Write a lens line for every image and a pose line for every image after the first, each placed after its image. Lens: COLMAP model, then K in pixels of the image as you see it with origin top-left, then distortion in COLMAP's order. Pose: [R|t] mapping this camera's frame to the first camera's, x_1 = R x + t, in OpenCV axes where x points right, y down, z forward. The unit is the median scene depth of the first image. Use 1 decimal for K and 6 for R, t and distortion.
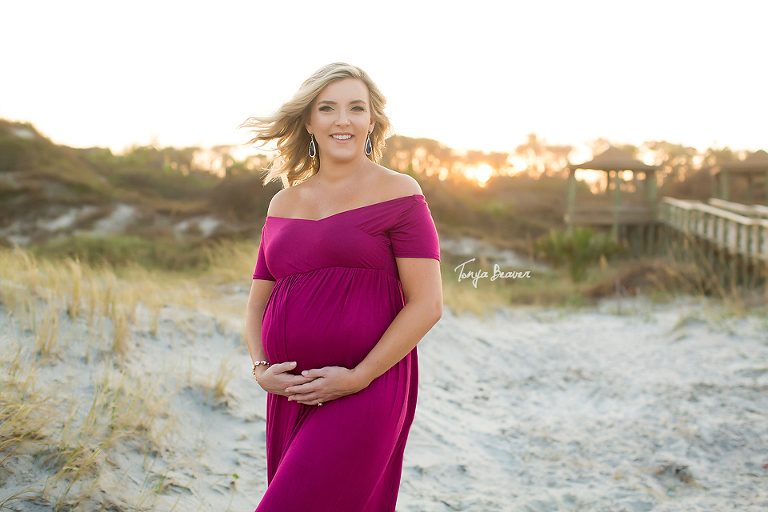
lens RADIAL K [[1111.5, 0, 384.0], [0, 1111.5, 256.0], [0, 0, 1]] dist [-0.152967, 0.212112]
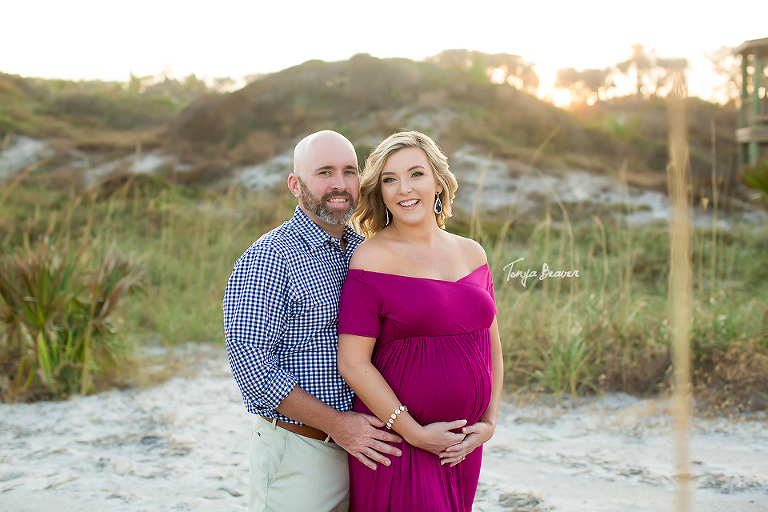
lens RADIAL K [[1111.5, 0, 384.0], [0, 1111.5, 256.0], [0, 0, 1]] dist [-0.152967, 0.212112]
pose [[0.996703, -0.026038, -0.076850, 0.013826], [0.029770, 0.998413, 0.047814, -0.002167], [0.075483, -0.049944, 0.995896, 0.324779]]
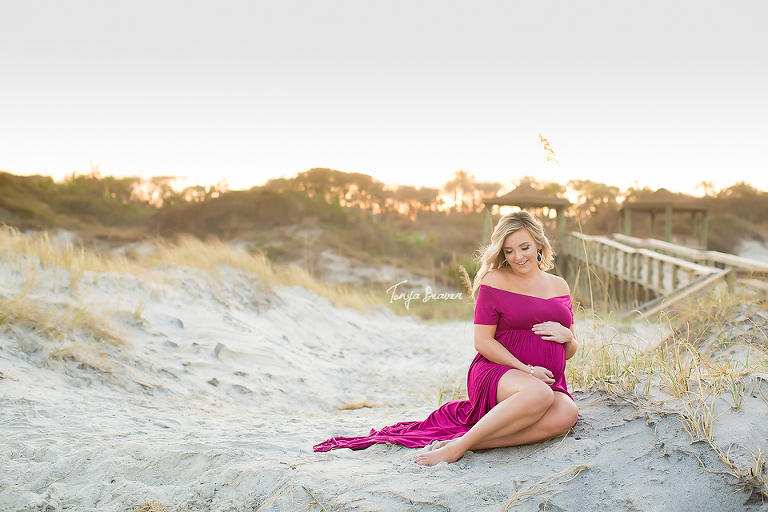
lens RADIAL K [[1111.5, 0, 384.0], [0, 1111.5, 256.0], [0, 0, 1]] dist [-0.152967, 0.212112]
pose [[0.998388, 0.016764, 0.054229, 0.010347], [-0.014971, 0.999333, -0.033302, 0.007735], [-0.054751, 0.032437, 0.997973, -0.052907]]
